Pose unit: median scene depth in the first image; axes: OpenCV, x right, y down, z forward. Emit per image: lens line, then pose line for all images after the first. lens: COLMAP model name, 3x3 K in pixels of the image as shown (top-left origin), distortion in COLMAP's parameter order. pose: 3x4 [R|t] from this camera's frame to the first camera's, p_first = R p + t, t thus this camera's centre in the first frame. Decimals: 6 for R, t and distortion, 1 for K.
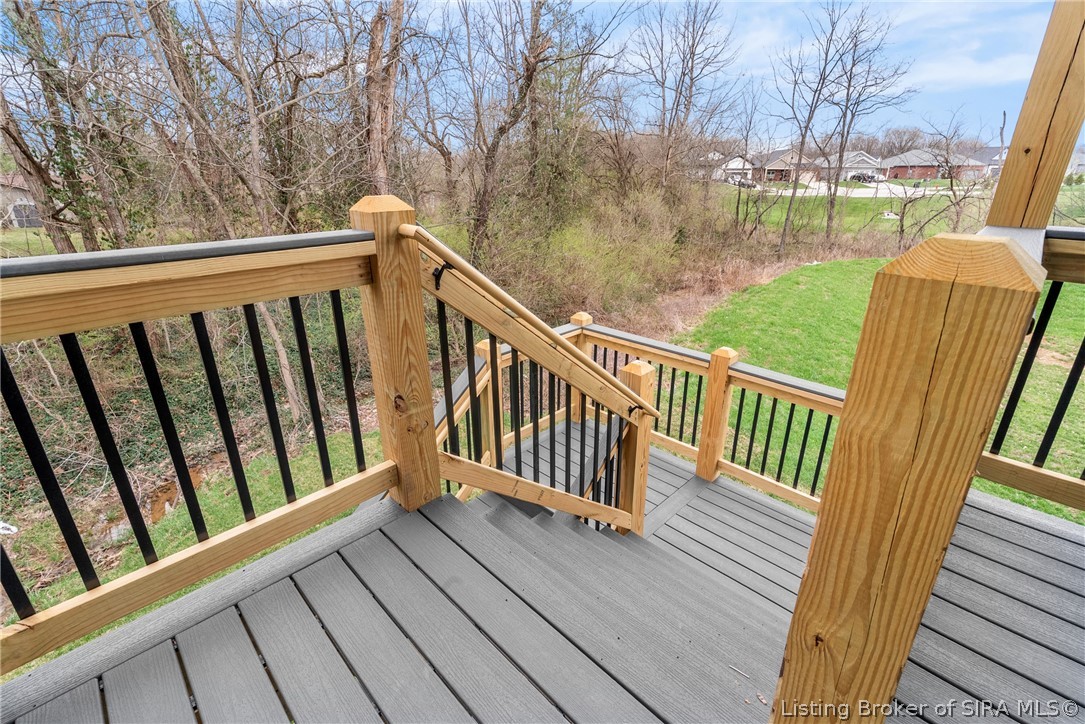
lens RADIAL K [[492.9, 0, 542.5], [0, 492.9, 354.6], [0, 0, 1]] dist [-0.005481, 0.000138]
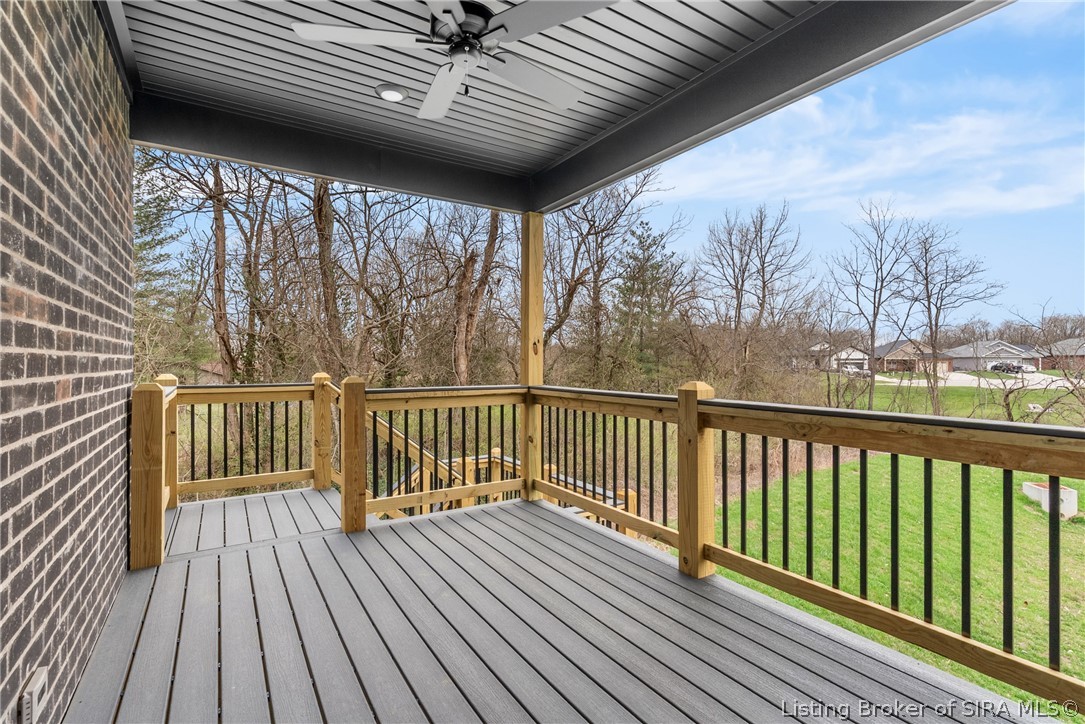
lens RADIAL K [[492.9, 0, 530.7], [0, 492.9, 356.3], [0, 0, 1]] dist [-0.005481, 0.000138]
pose [[0.975603, -0.000796, -0.219540, 0.186767], [-0.077907, 0.933657, -0.349593, 0.062893], [0.205253, 0.358168, 0.910817, -0.182371]]
